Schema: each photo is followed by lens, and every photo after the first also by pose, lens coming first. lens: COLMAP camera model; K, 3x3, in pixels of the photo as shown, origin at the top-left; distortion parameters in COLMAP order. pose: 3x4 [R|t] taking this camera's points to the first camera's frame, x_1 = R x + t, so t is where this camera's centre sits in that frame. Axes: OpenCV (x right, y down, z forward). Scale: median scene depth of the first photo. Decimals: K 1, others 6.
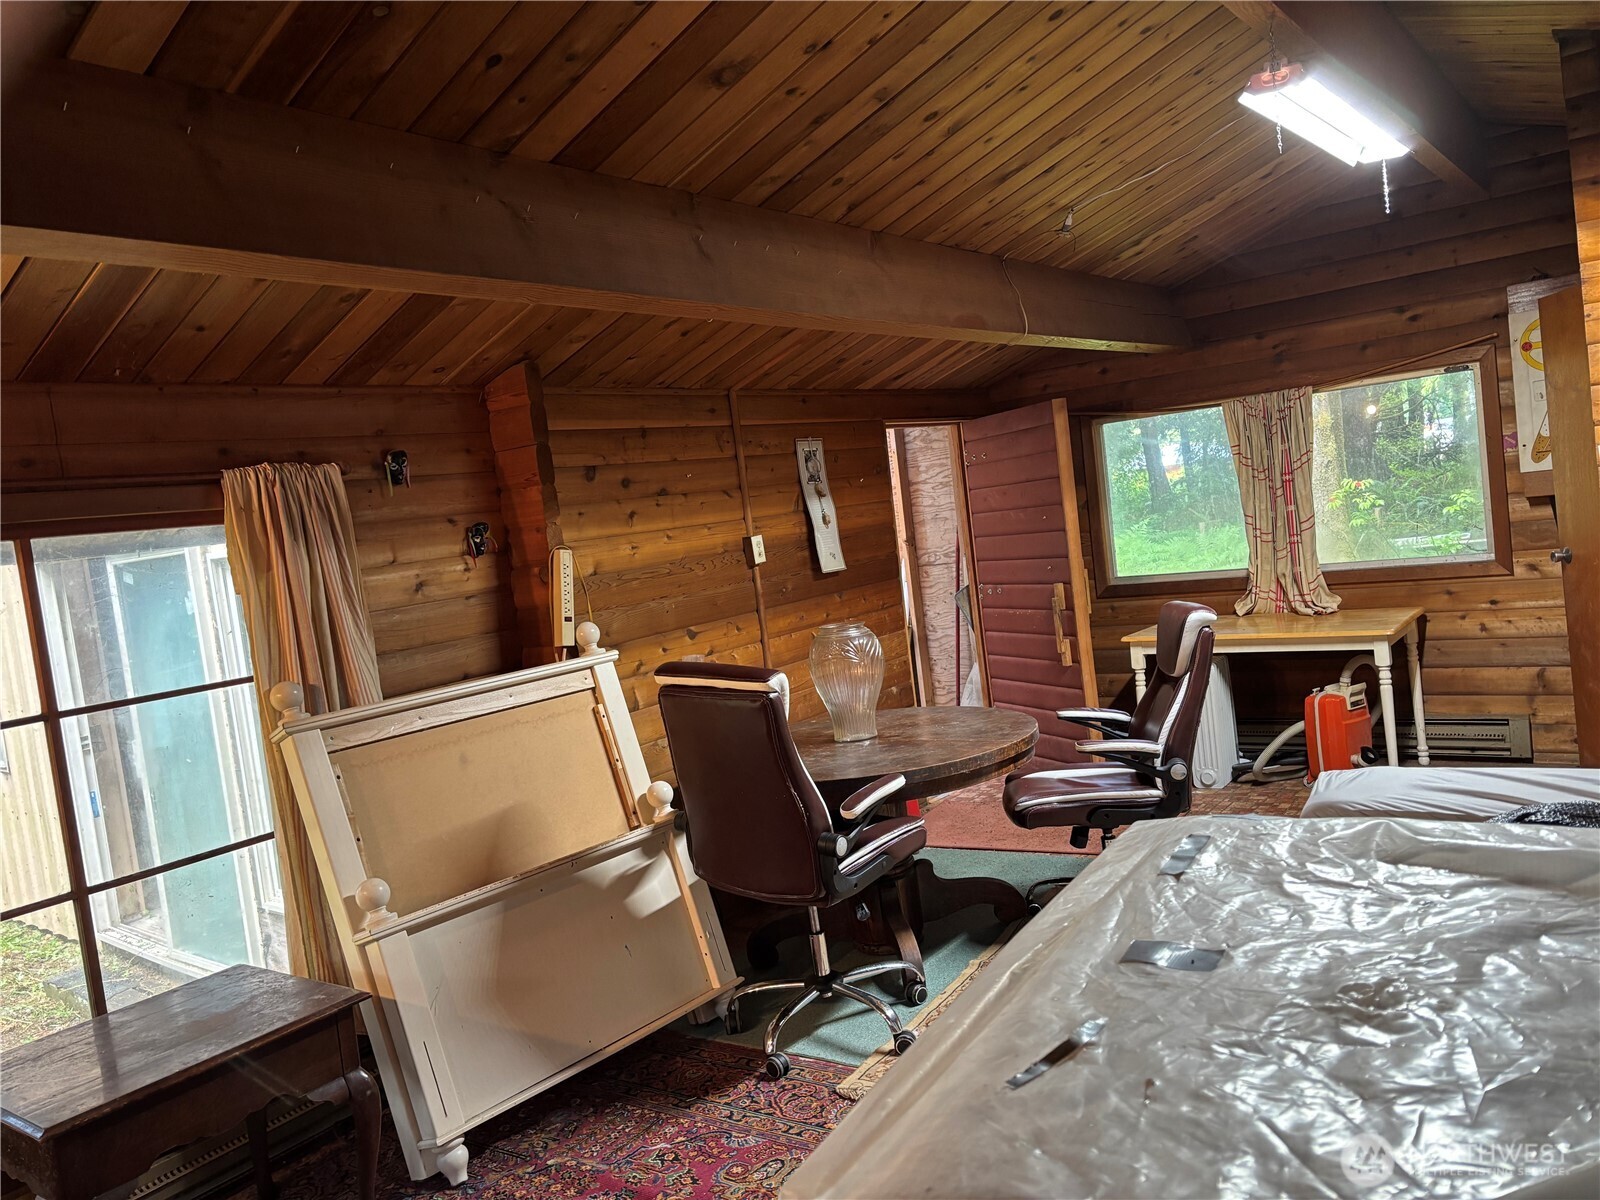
lens RADIAL K [[1210.1, 0, 800.0], [0, 1210.1, 600.0], [0, 0, 1]] dist [0.050685, -0.047230]
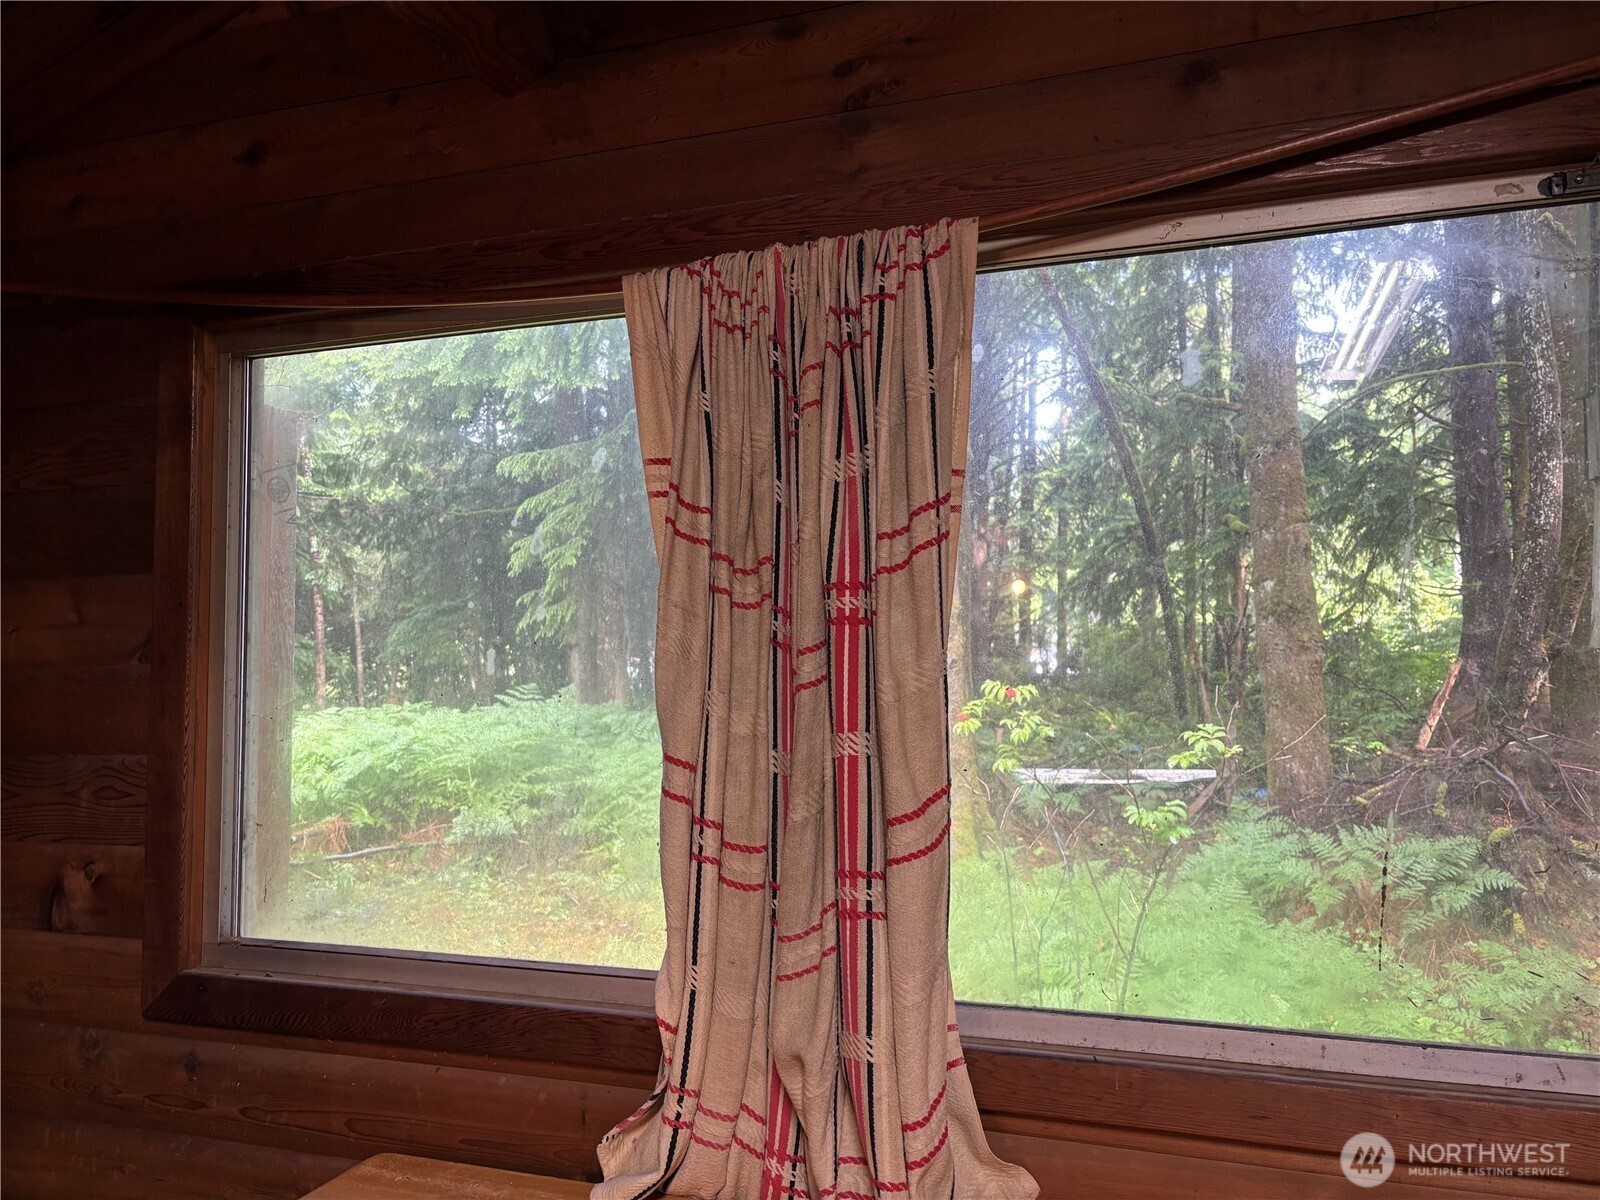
lens RADIAL K [[1191.5, 0, 792.9], [0, 1191.5, 599.7], [0, 0, 1]] dist [0.045218, -0.046954]
pose [[0.953300, 0.127788, 0.273660, 0.328740], [-0.086253, 0.983535, -0.158806, -0.065849], [-0.289448, 0.127786, 0.948626, 0.792195]]
